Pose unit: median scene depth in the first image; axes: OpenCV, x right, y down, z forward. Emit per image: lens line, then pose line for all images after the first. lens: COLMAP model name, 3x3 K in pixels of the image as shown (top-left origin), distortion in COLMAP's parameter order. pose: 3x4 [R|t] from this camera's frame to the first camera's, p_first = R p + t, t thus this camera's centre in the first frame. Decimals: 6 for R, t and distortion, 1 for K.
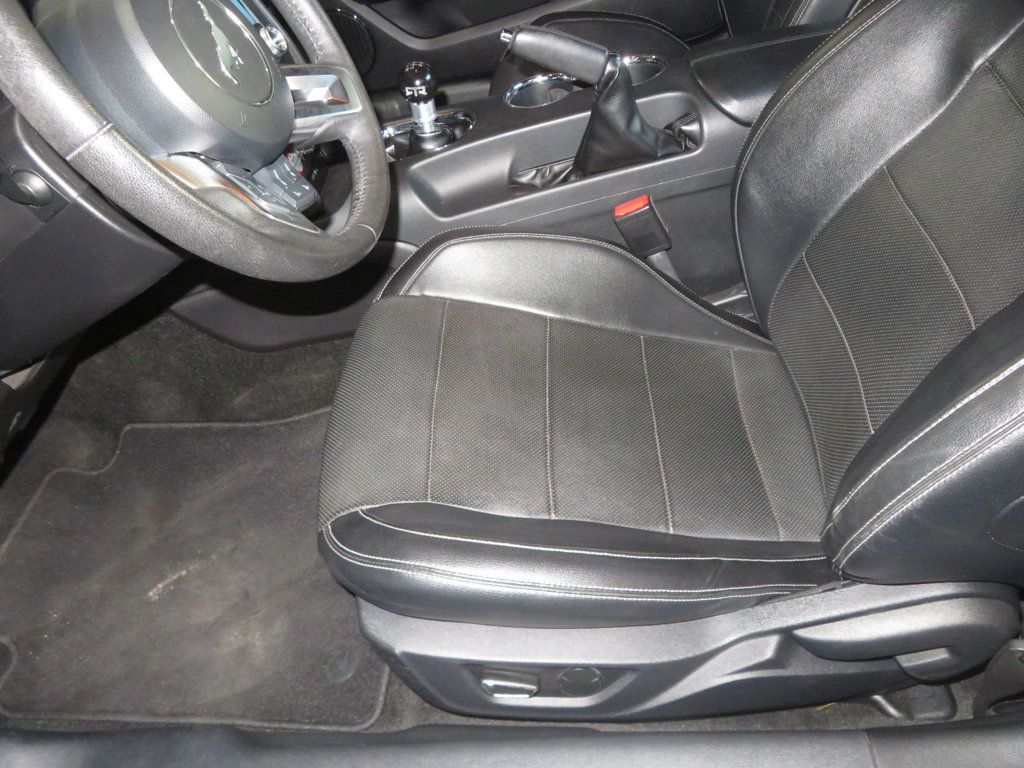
lens RADIAL K [[735.3, 0, 521.0], [0, 735.3, 384.0], [0, 0, 1]] dist [-0.006425, 0.000110]
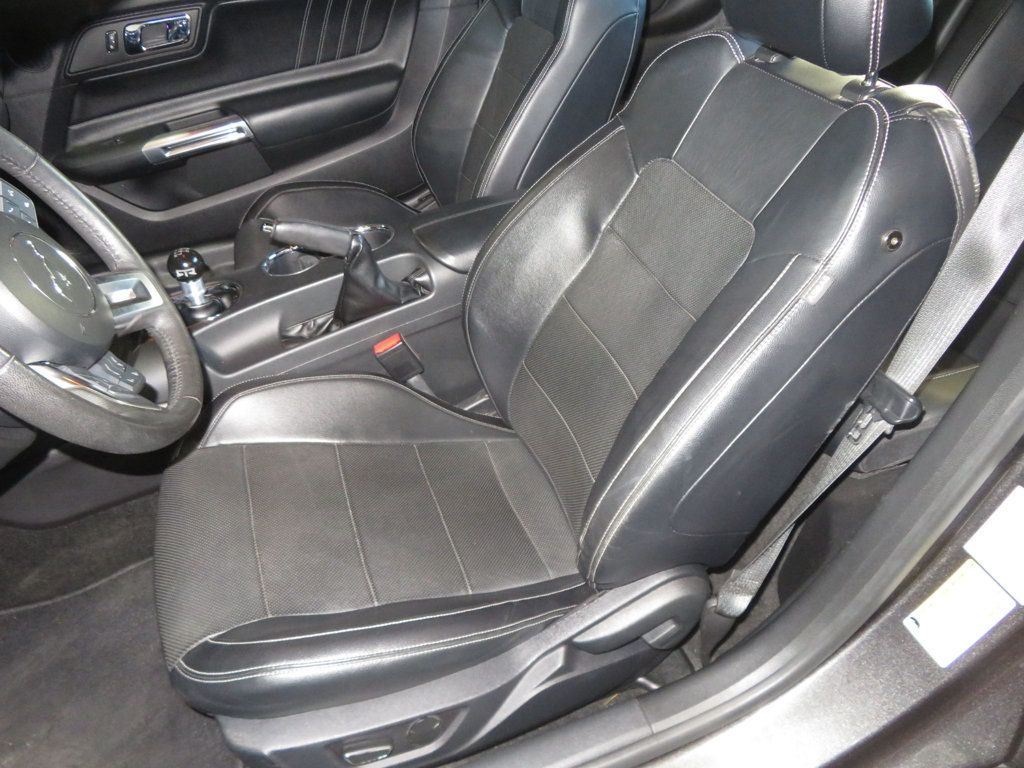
lens RADIAL K [[718.8, 0, 512.7], [0, 718.8, 379.0], [0, 0, 1]] dist [-0.023453, 0.022552]
pose [[0.930874, -0.150080, 0.333092, -0.066477], [0.201118, 0.971654, -0.124259, 0.009588], [-0.305001, 0.182660, 0.934671, -0.190359]]
